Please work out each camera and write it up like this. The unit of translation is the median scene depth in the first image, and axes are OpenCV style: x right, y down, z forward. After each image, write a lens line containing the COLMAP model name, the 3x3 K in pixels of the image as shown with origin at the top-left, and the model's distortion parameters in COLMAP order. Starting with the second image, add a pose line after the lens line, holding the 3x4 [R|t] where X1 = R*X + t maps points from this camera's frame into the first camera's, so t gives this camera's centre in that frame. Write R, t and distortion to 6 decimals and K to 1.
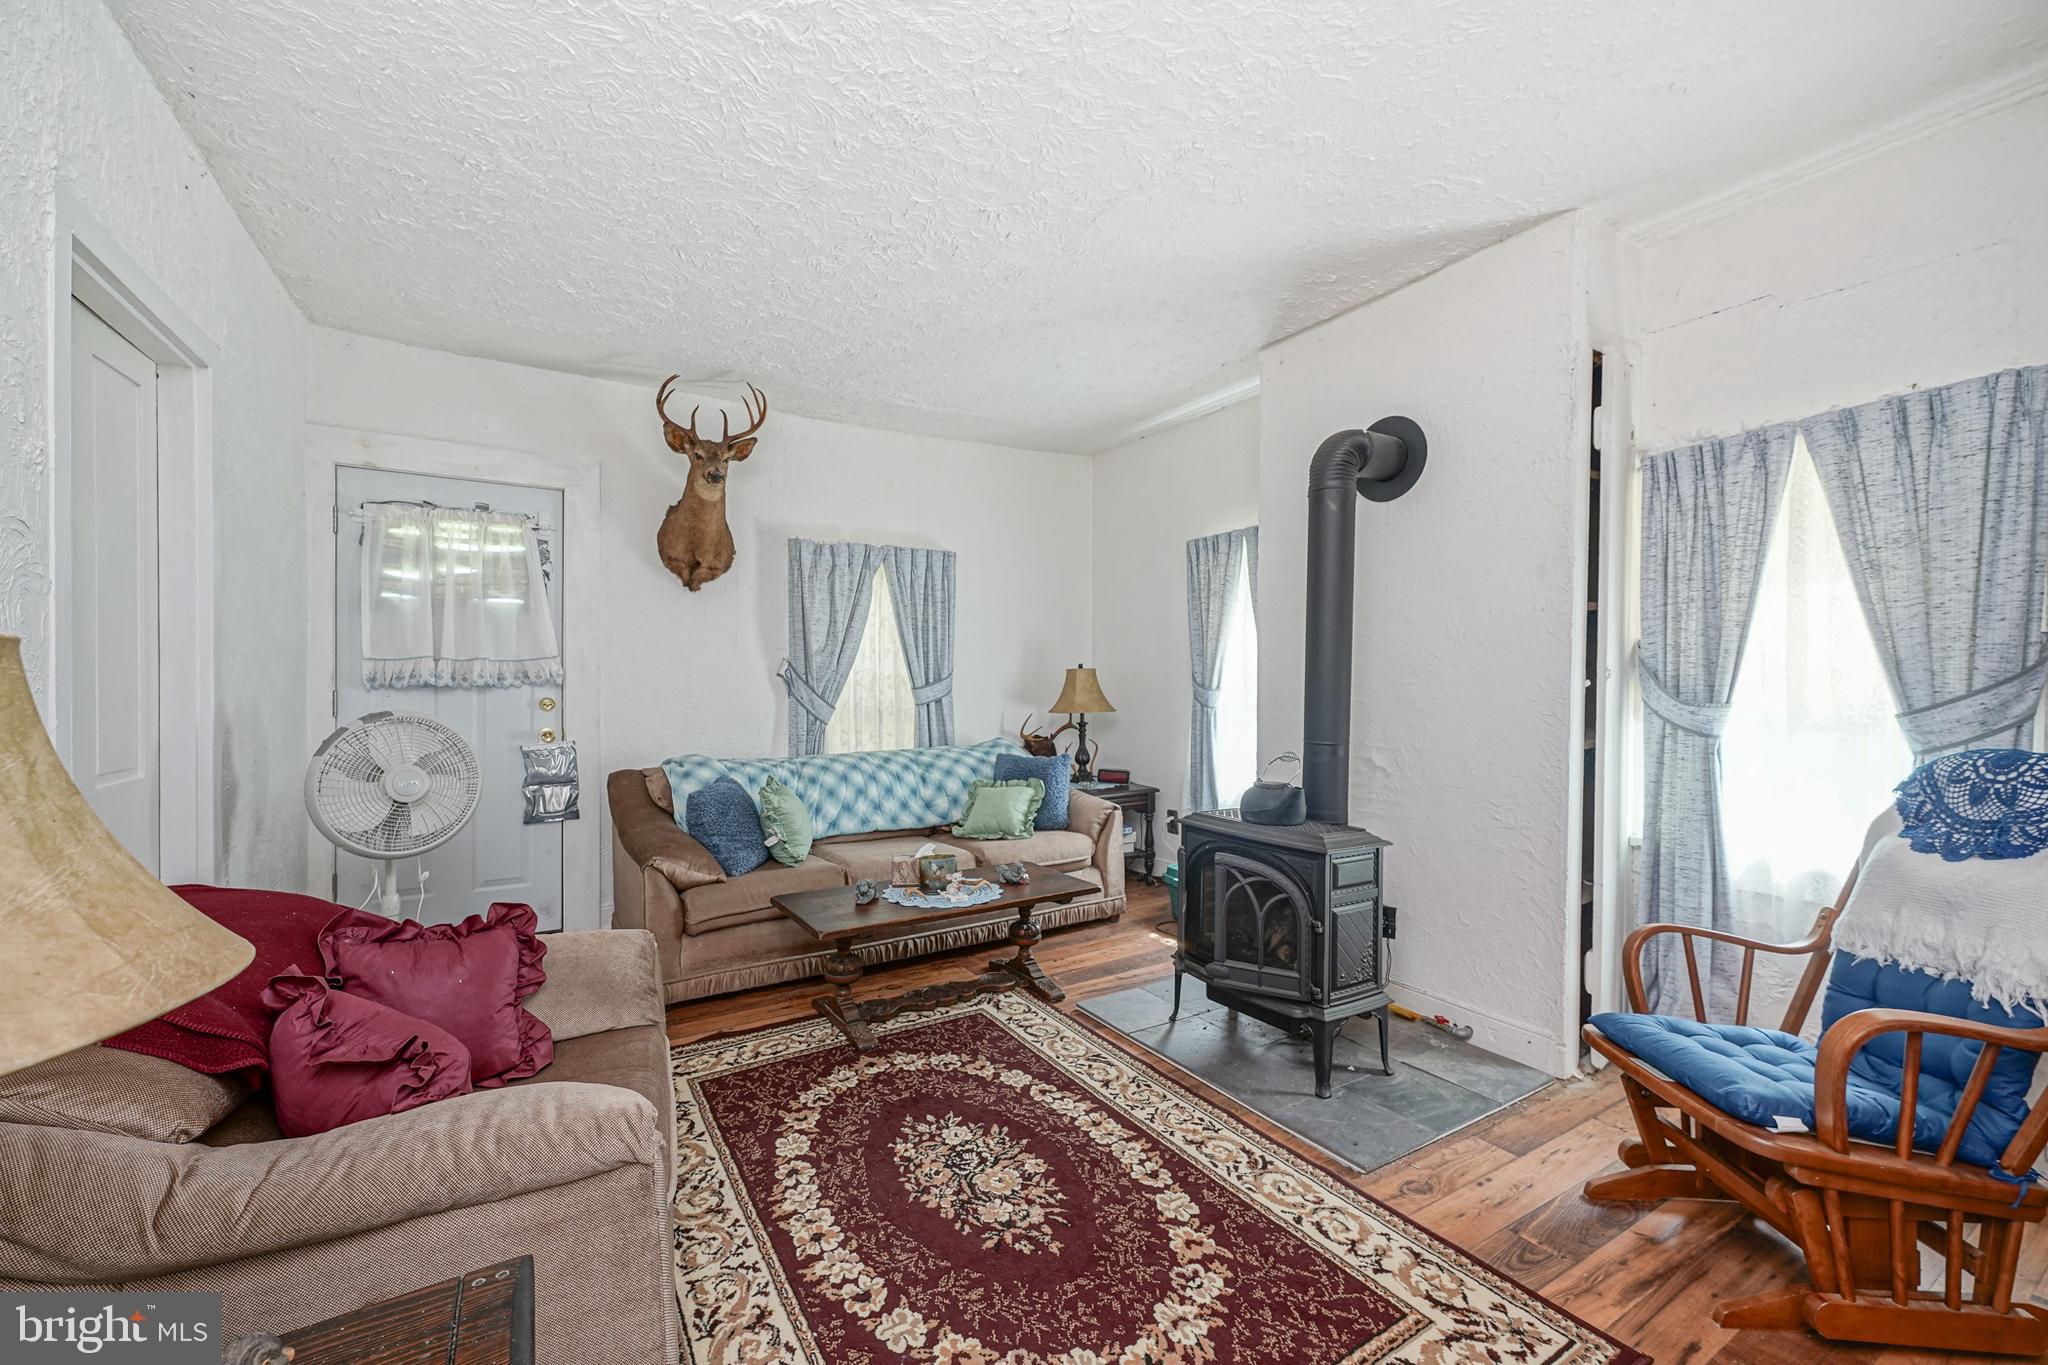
lens RADIAL K [[824.9, 0, 1018.6], [0, 824.9, 690.5], [0, 0, 1]] dist [0.000889, 0.000387]
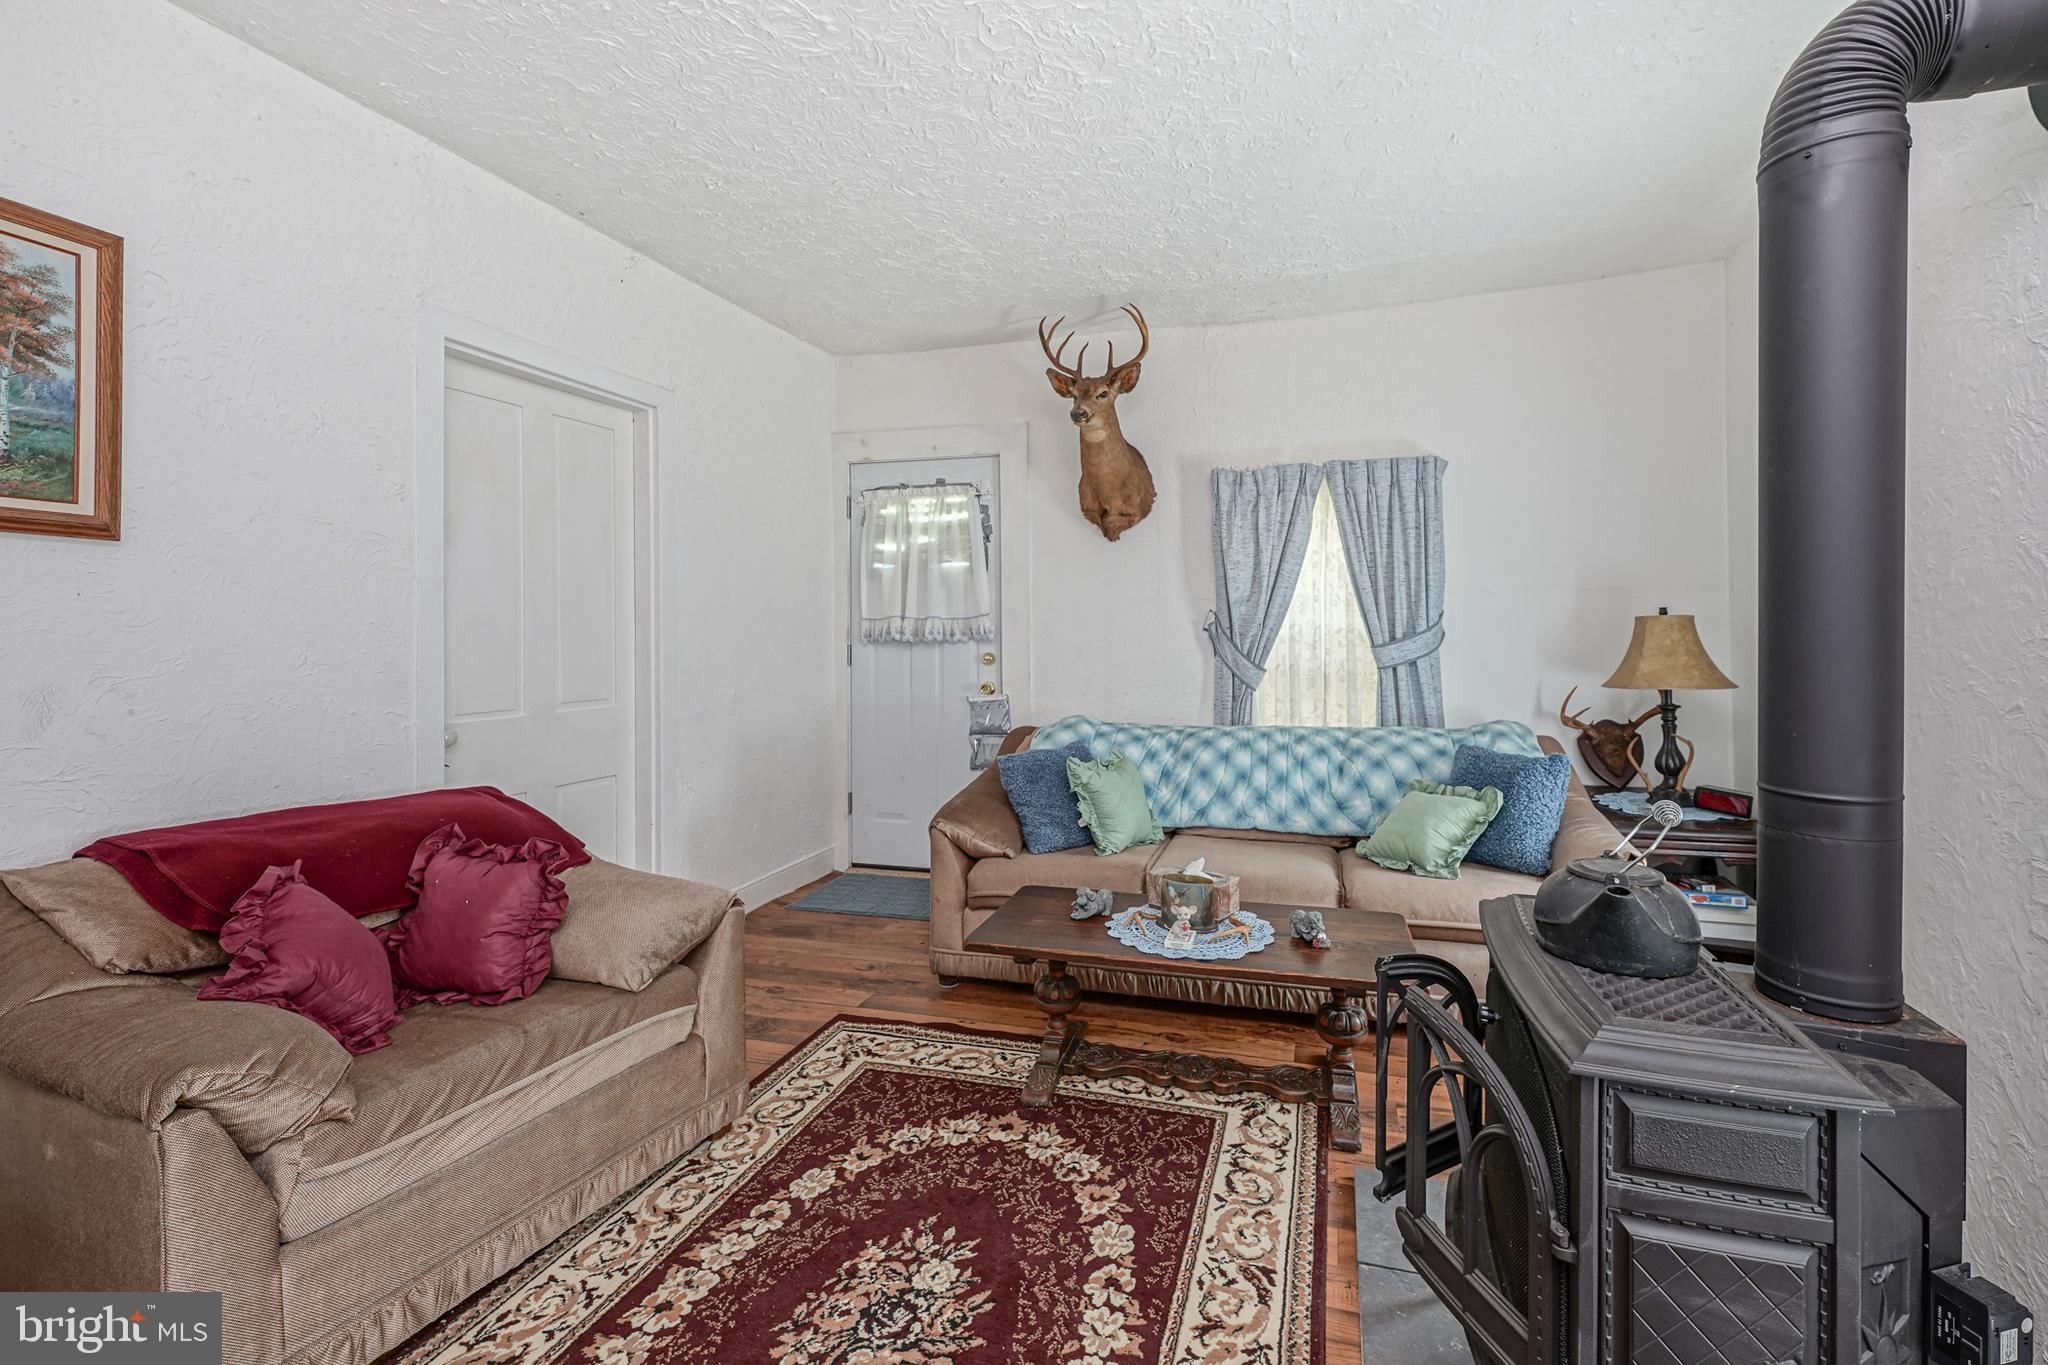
lens RADIAL K [[860.5, 0, 1088.3], [0, 860.5, 632.1], [0, 0, 1]] dist [-0.000139, 0.000072]
pose [[0.680488, -0.004288, -0.732746, 0.363610], [-0.006590, 0.999907, -0.011972, -0.006002], [0.732729, 0.012975, 0.680396, 0.378000]]
